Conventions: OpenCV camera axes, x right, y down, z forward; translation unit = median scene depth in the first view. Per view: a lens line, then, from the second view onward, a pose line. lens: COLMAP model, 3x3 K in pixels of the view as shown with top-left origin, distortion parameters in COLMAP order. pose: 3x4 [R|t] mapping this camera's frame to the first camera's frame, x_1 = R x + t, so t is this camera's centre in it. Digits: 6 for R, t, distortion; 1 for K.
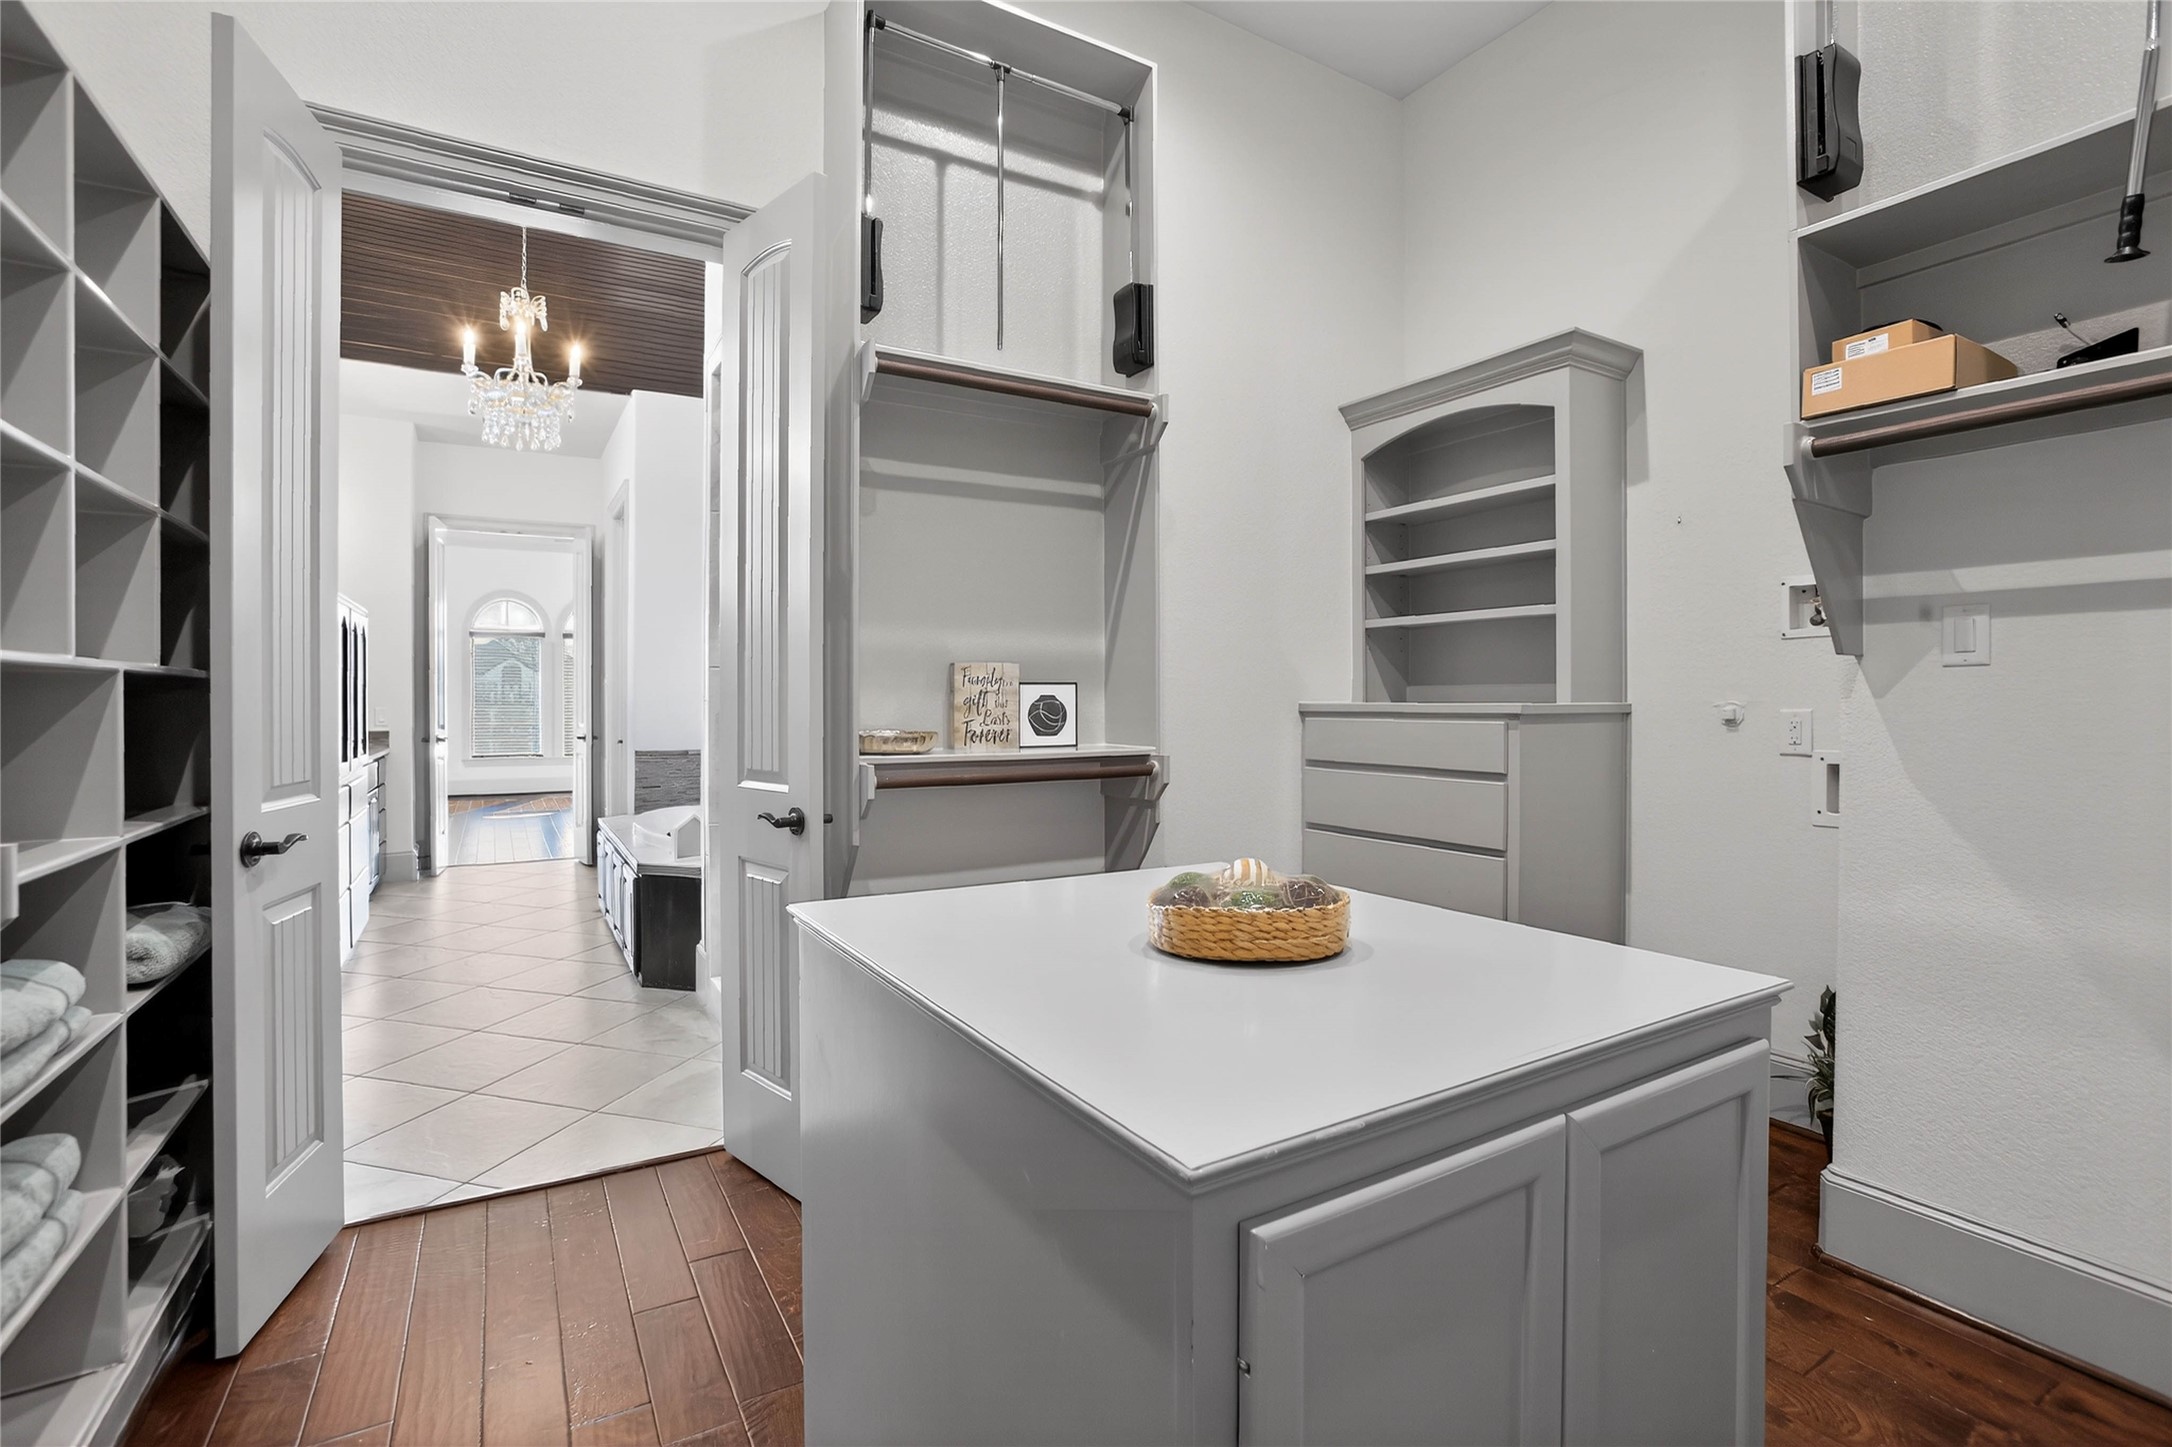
lens RADIAL K [[1002.6, 0, 1067.2], [0, 1002.6, 713.2], [0, 0, 1]] dist [-0.000708, 0.000531]
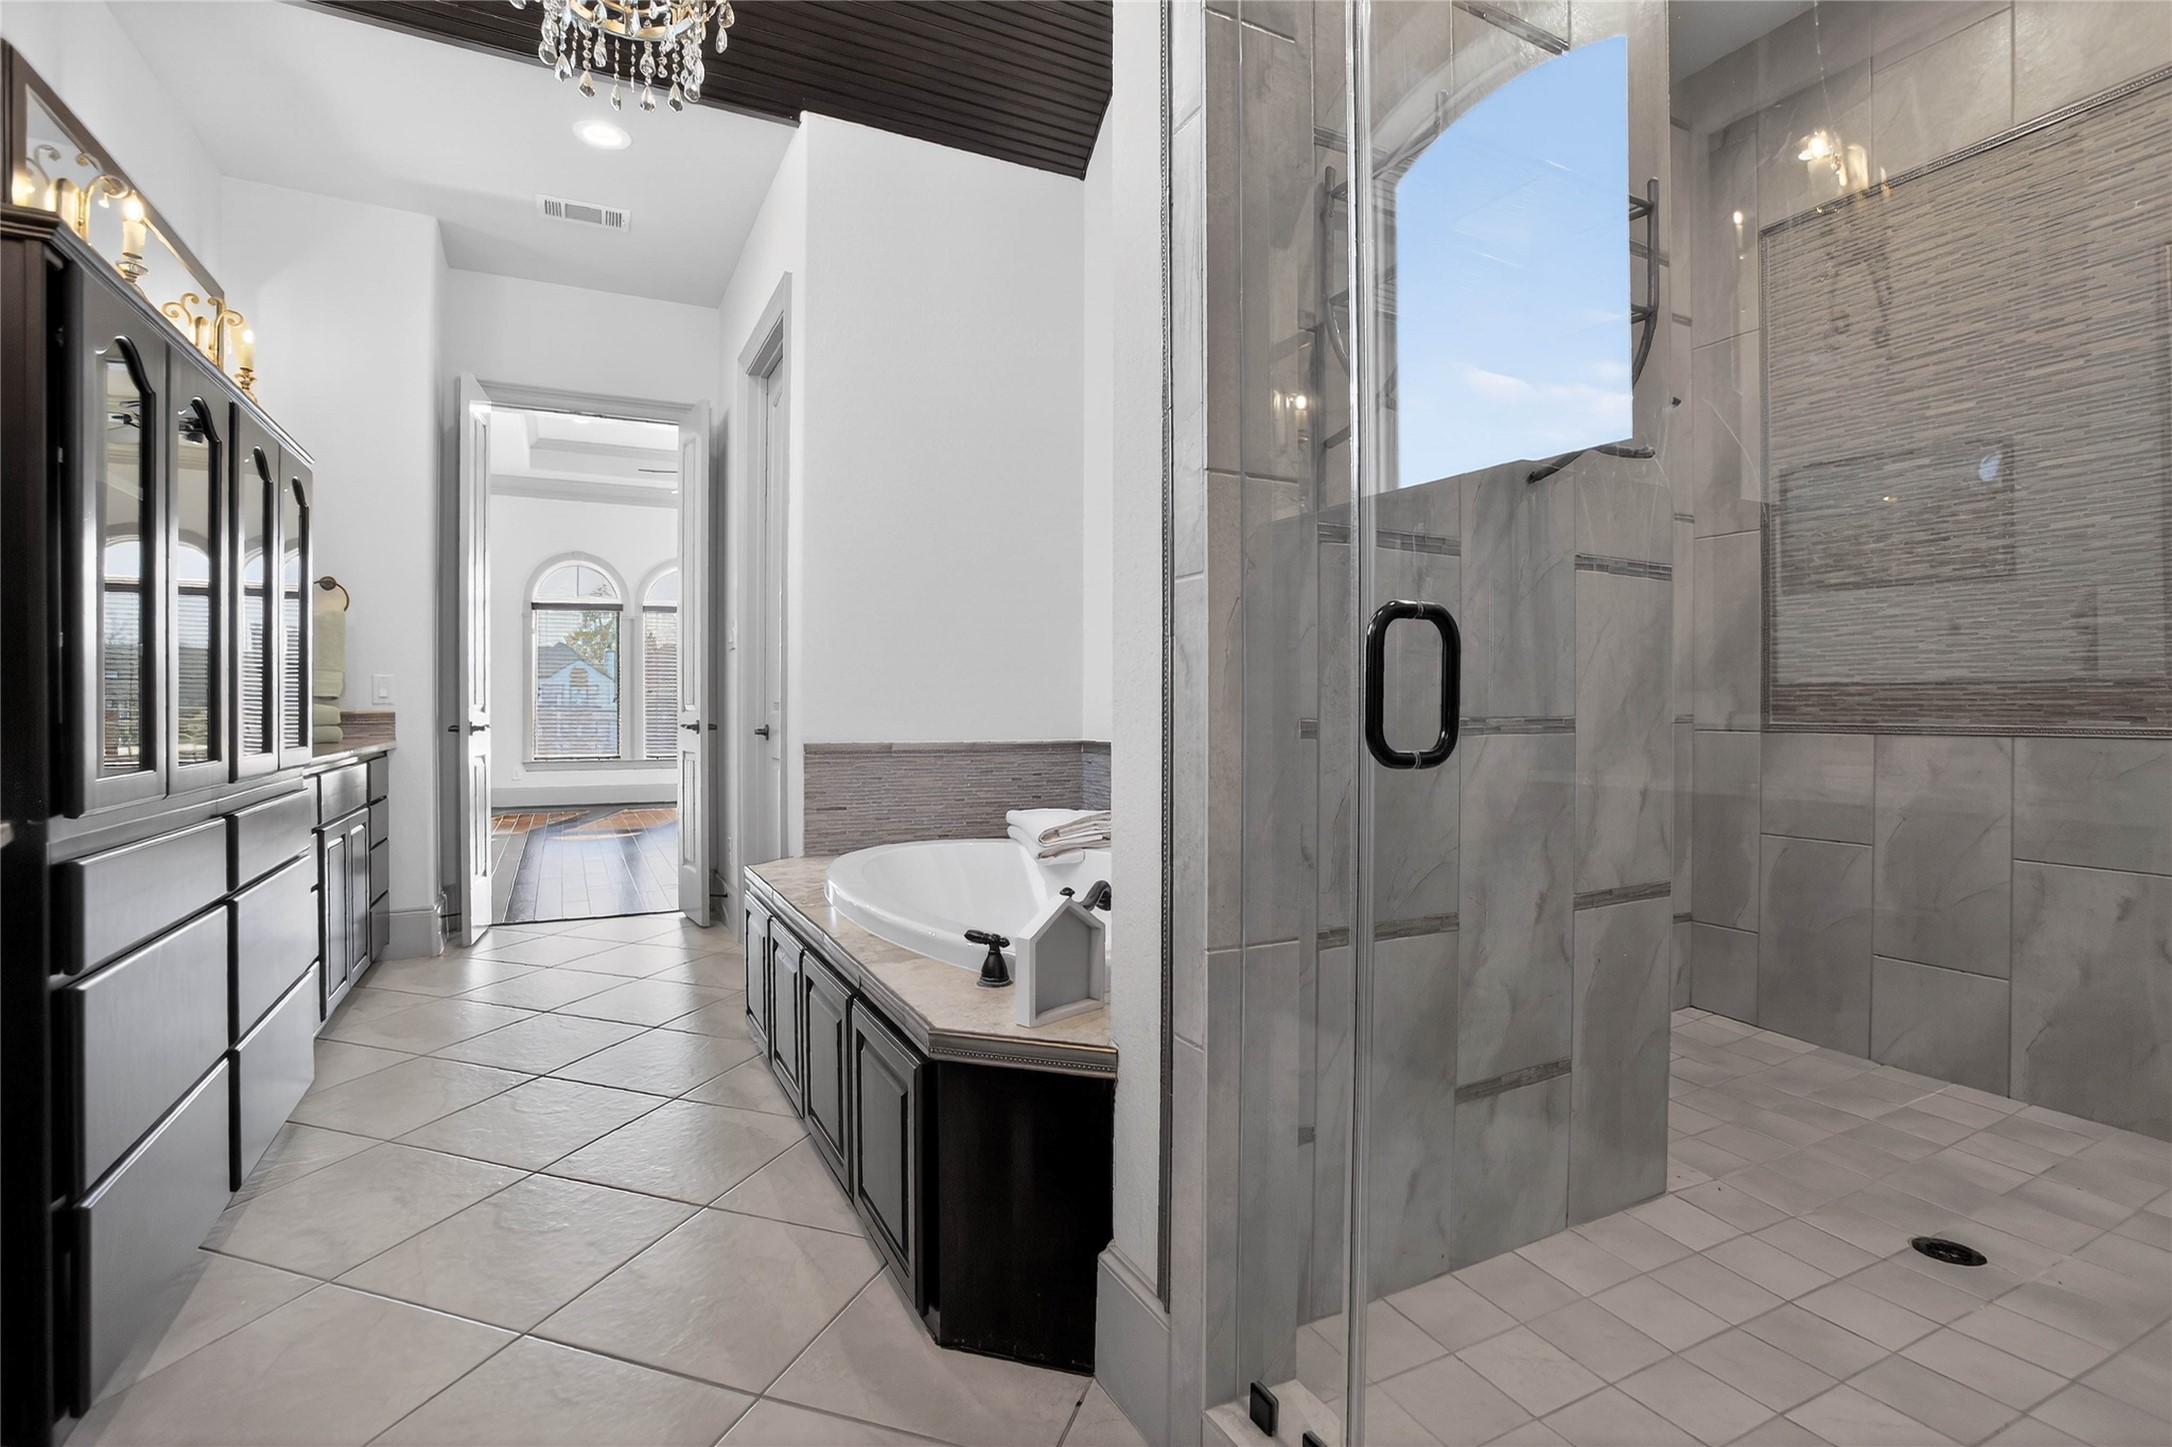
lens RADIAL K [[1002.6, 0, 1104.3], [0, 1002.6, 718.6], [0, 0, 1]] dist [-0.000708, 0.000531]
pose [[0.999748, 0.001215, -0.022394, -0.208000], [-0.001240, 0.999999, -0.001127, 0.019860], [0.022392, 0.001154, 0.999749, 0.363439]]
